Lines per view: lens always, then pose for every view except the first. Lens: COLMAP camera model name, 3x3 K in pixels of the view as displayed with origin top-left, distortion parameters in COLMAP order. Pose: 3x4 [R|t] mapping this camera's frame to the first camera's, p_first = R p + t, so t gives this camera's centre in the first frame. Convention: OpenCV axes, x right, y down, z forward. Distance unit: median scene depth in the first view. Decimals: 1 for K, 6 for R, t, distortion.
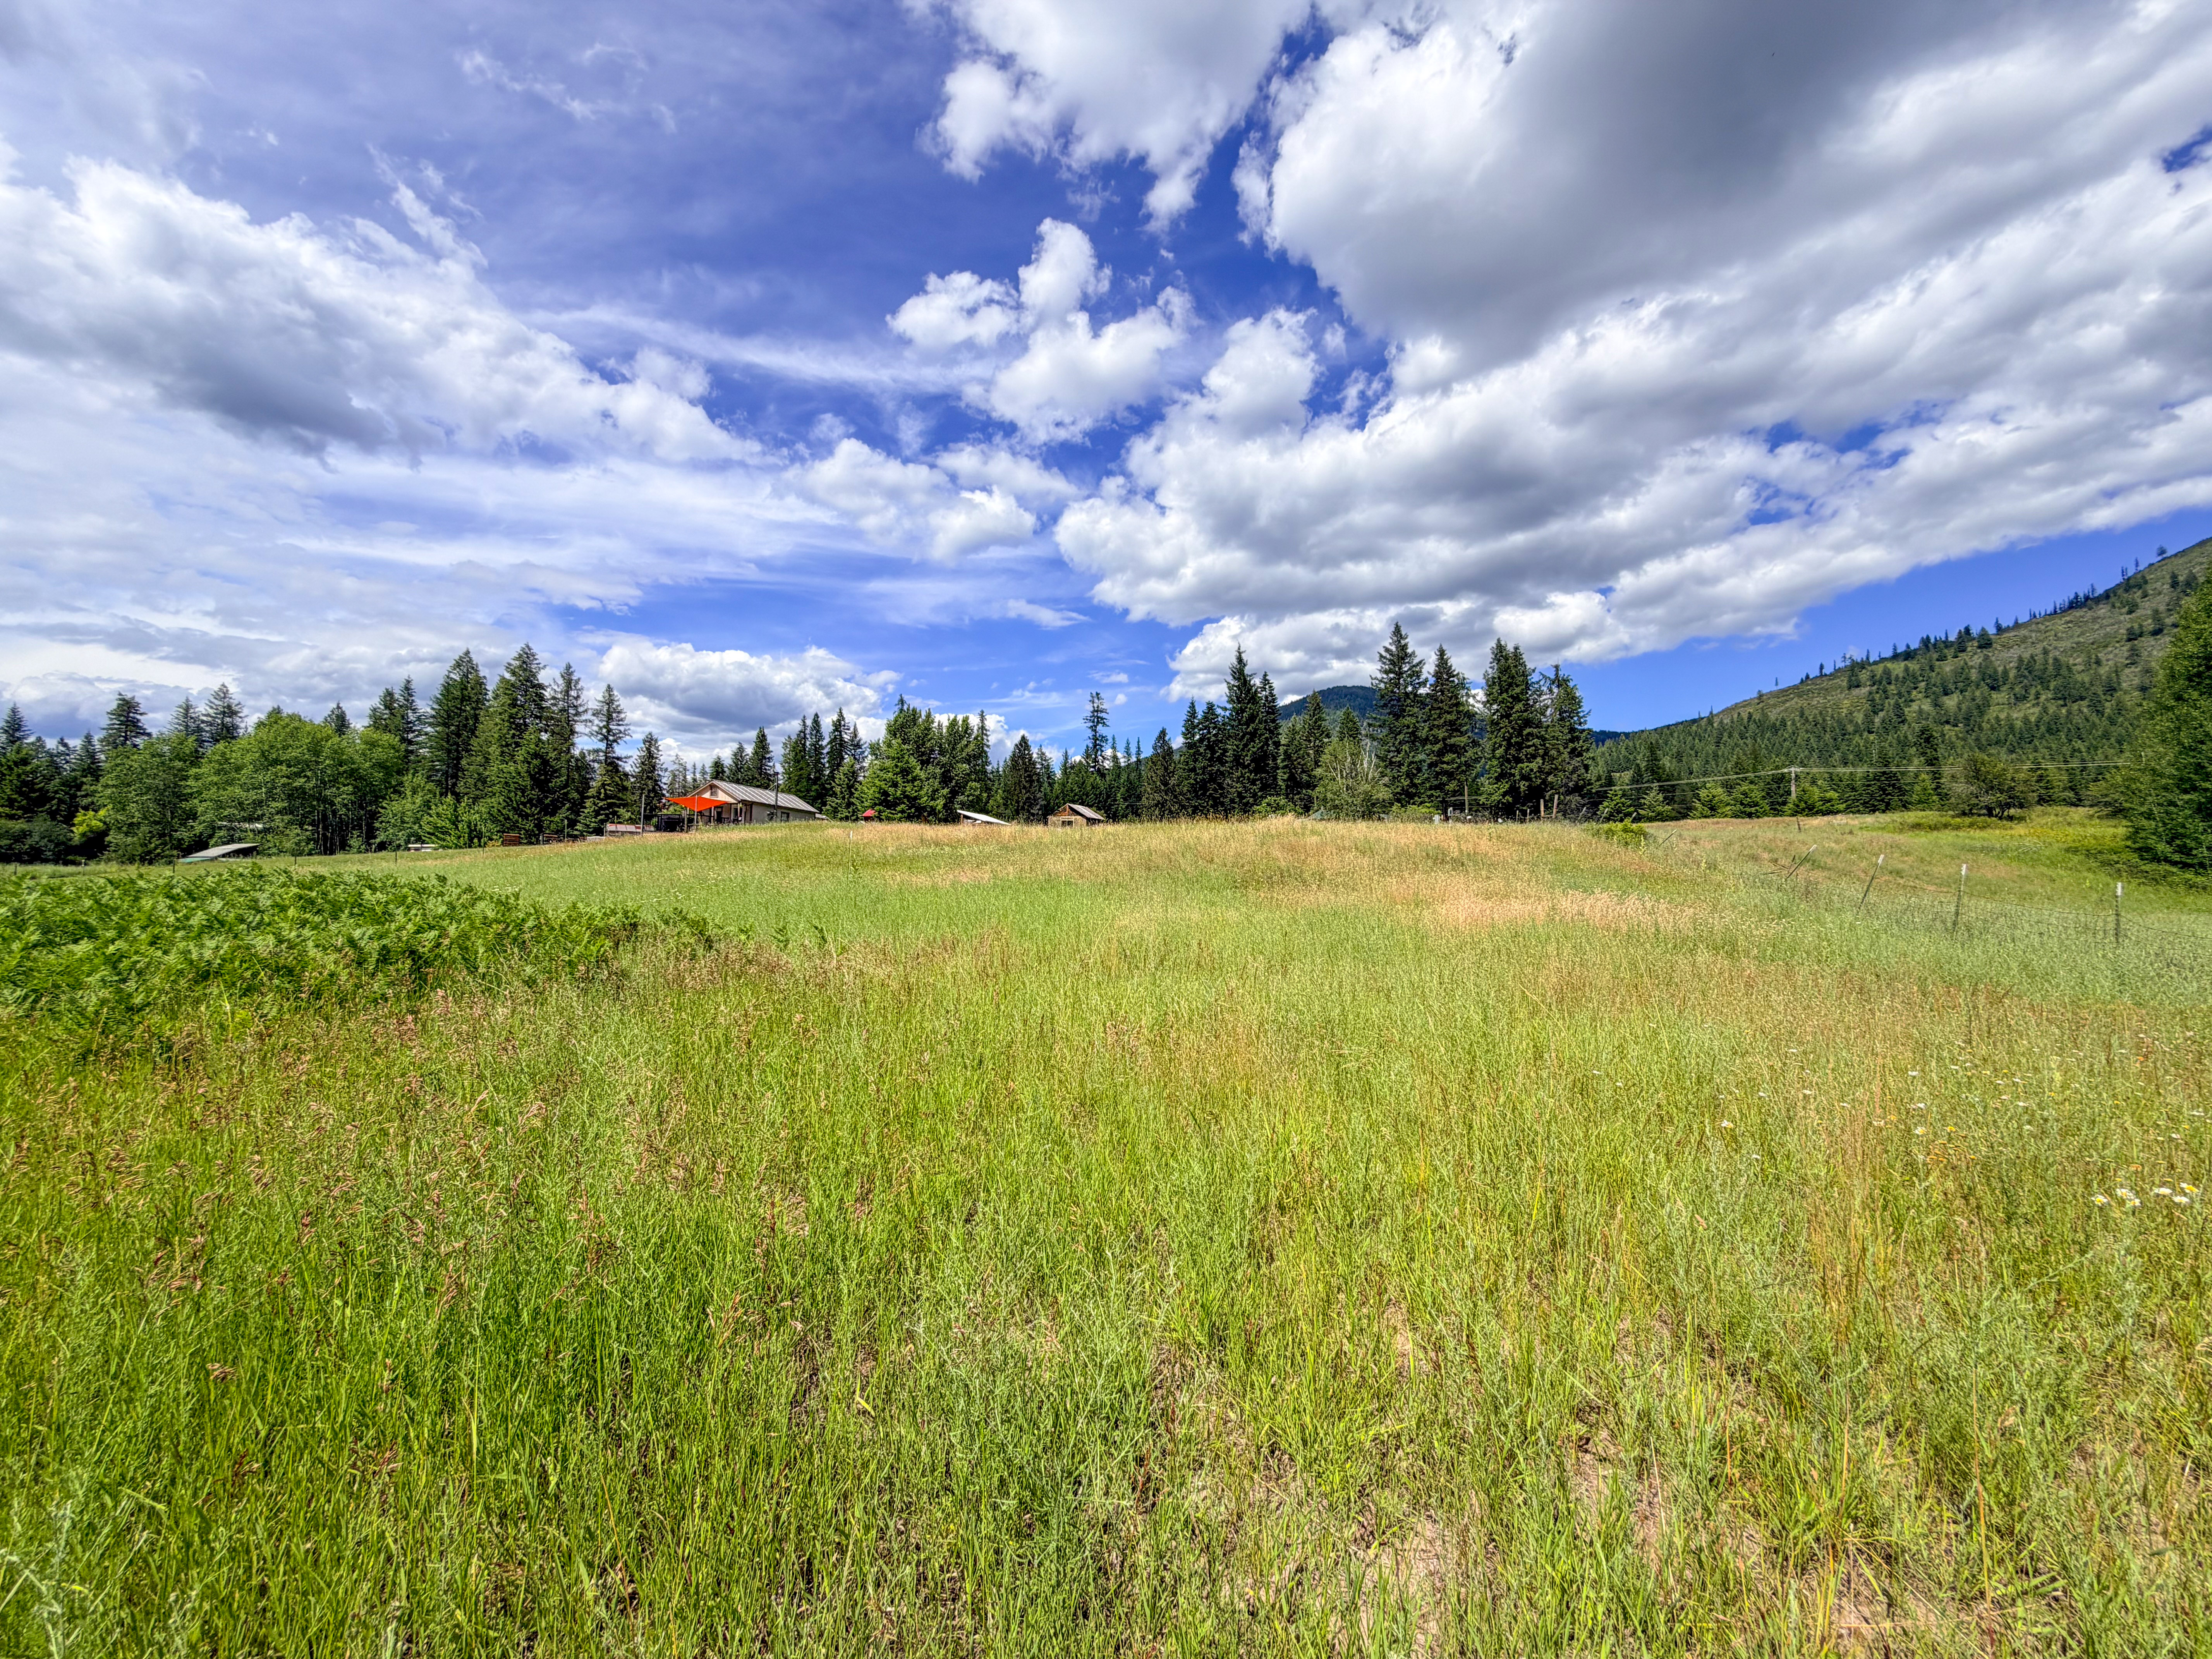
lens RADIAL K [[882.3, 0, 1112.1], [0, 882.3, 822.5], [0, 0, 1]] dist [0.006716, -0.000720]
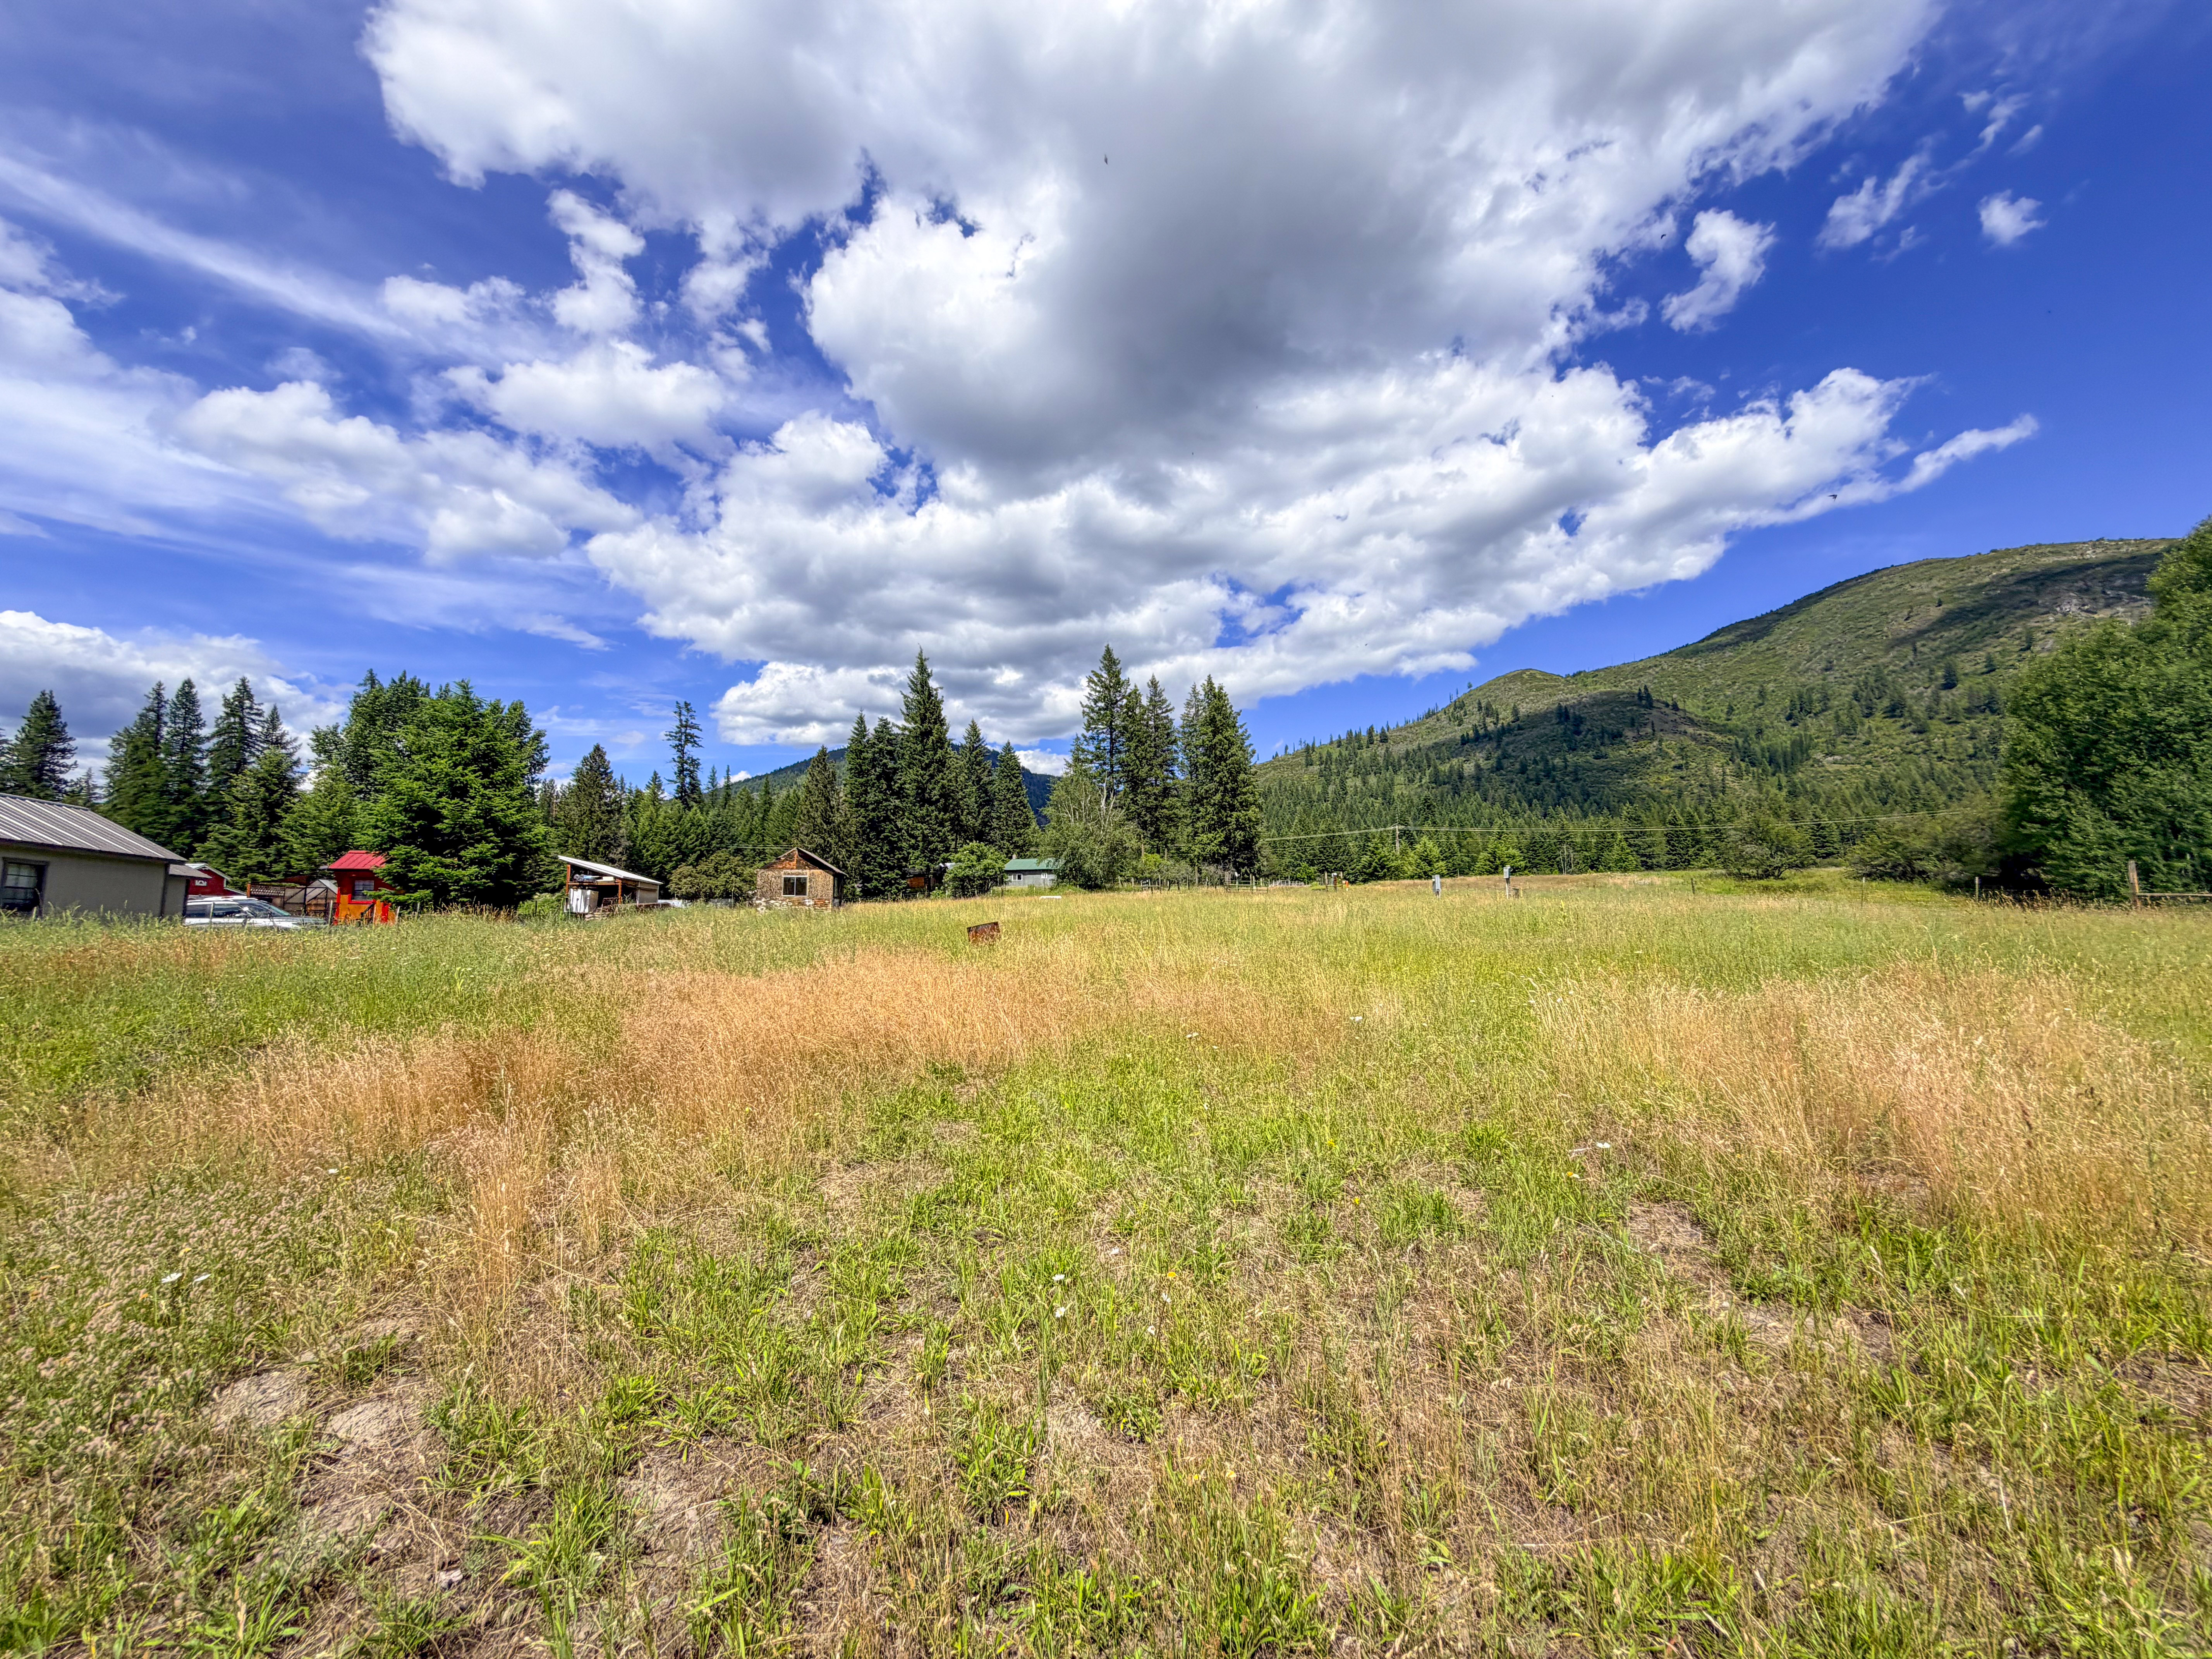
lens RADIAL K [[882.3, 0, 1115.0], [0, 882.3, 843.2], [0, 0, 1]] dist [0.006716, -0.000720]
pose [[0.885304, 0.020215, 0.464573, -0.069057], [-0.007279, 0.999535, -0.029623, -0.004623], [-0.464955, 0.022844, 0.885039, 0.216205]]
